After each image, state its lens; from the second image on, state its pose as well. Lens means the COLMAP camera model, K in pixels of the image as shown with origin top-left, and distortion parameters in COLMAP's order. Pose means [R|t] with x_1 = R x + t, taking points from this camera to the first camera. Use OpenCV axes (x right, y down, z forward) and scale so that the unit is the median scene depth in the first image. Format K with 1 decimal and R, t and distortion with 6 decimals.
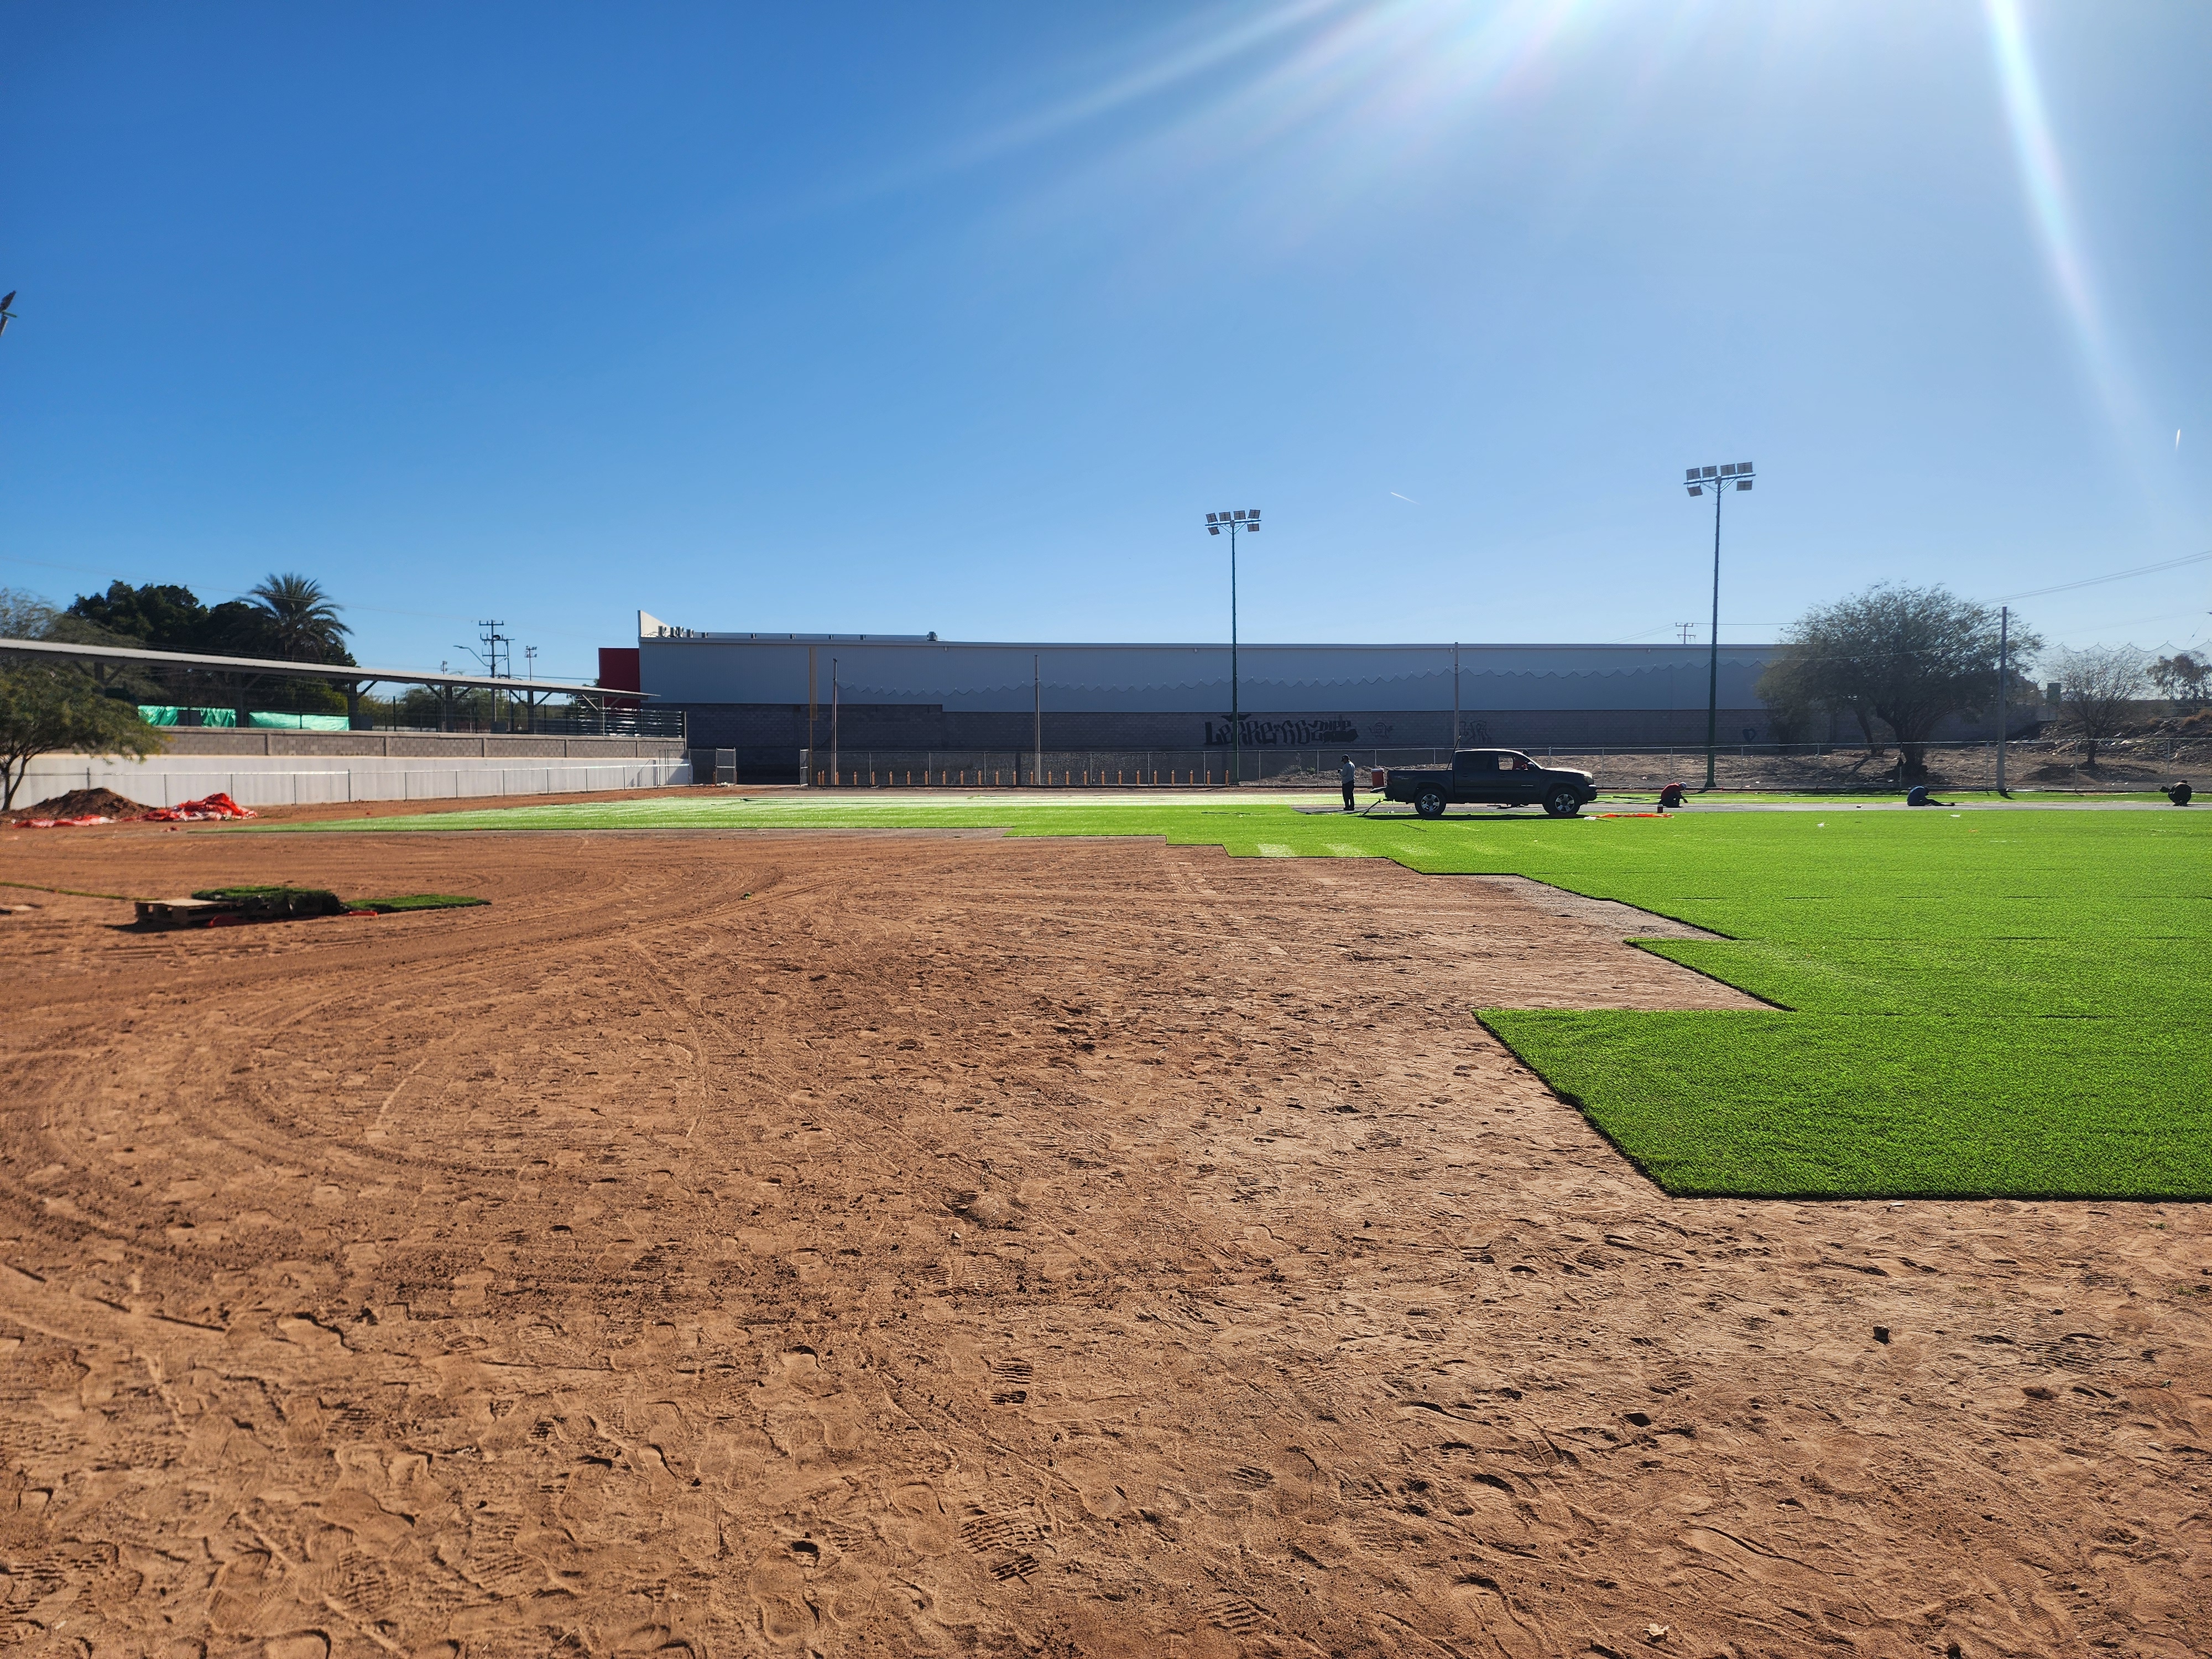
lens RADIAL K [[1449.7, 0, 1101.6], [0, 1449.7, 830.4], [0, 0, 1]] dist [0.059035, -0.056414]
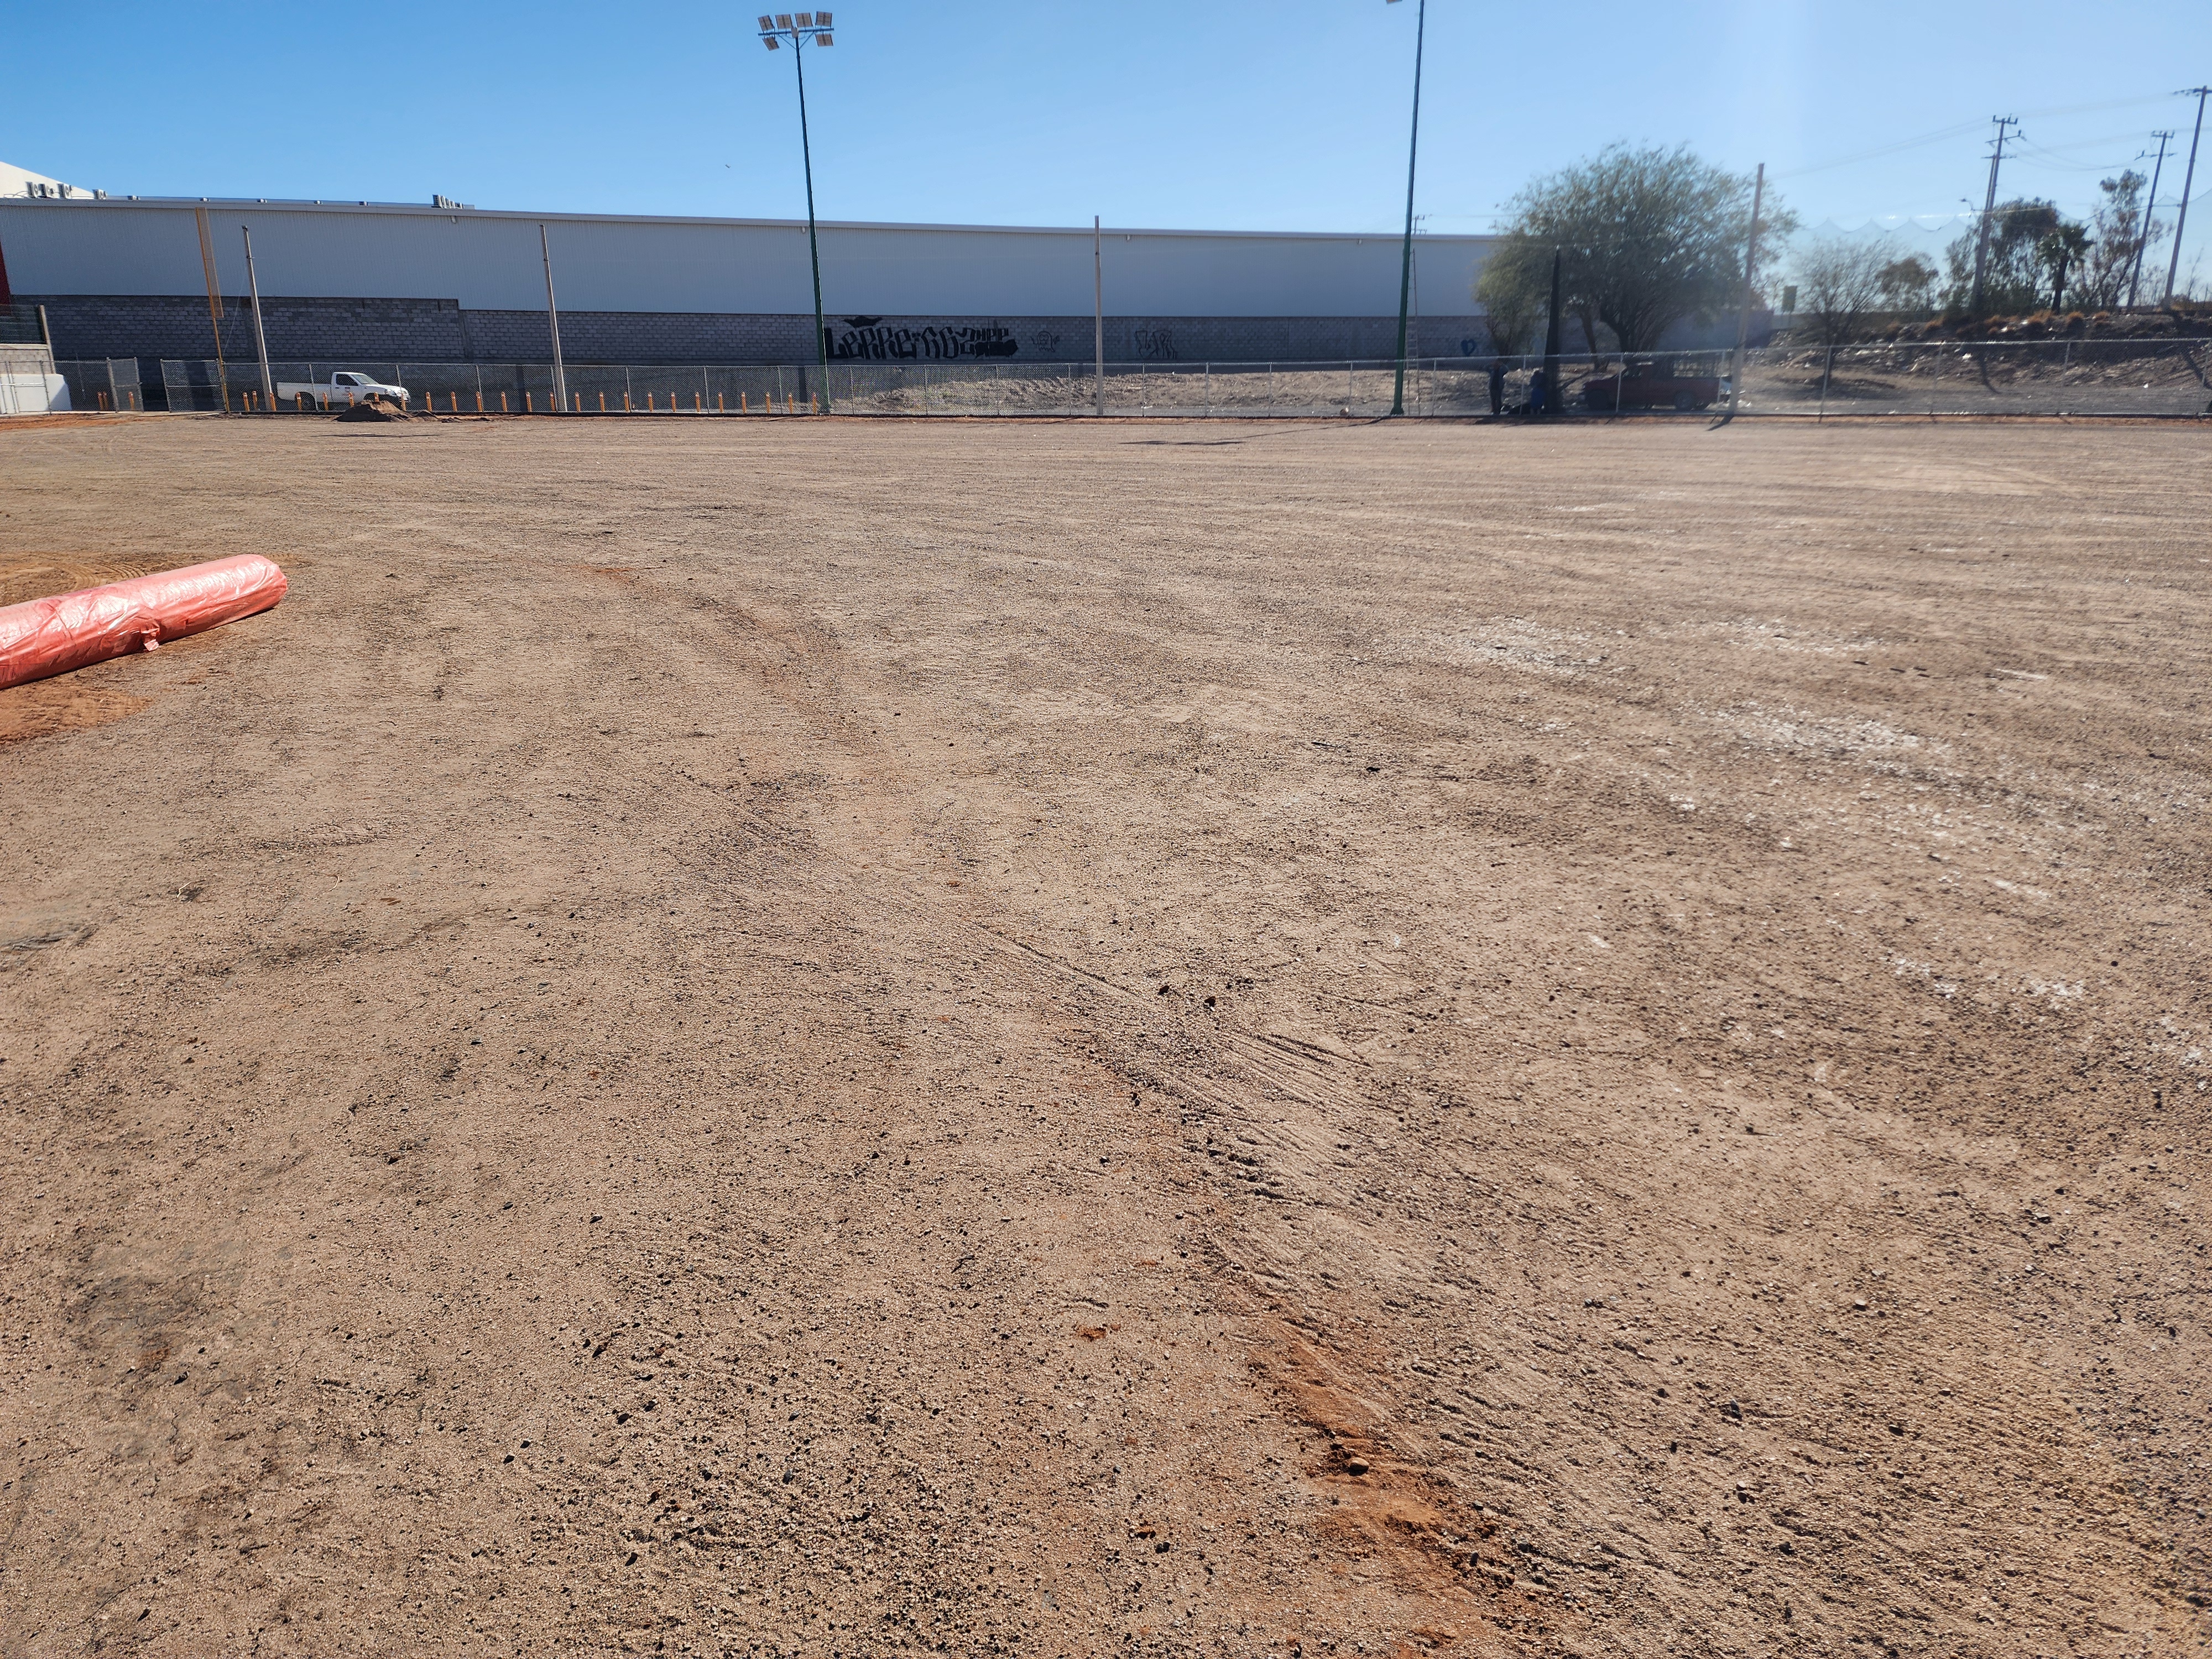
lens RADIAL K [[1449.7, 0, 1101.5], [0, 1449.7, 810.7], [0, 0, 1]] dist [0.059035, -0.056414]
pose [[0.985998, -0.049545, 0.159229, 0.092981], [0.010337, 0.971167, 0.238175, -0.007995], [-0.166439, -0.233194, 0.958081, 0.167977]]
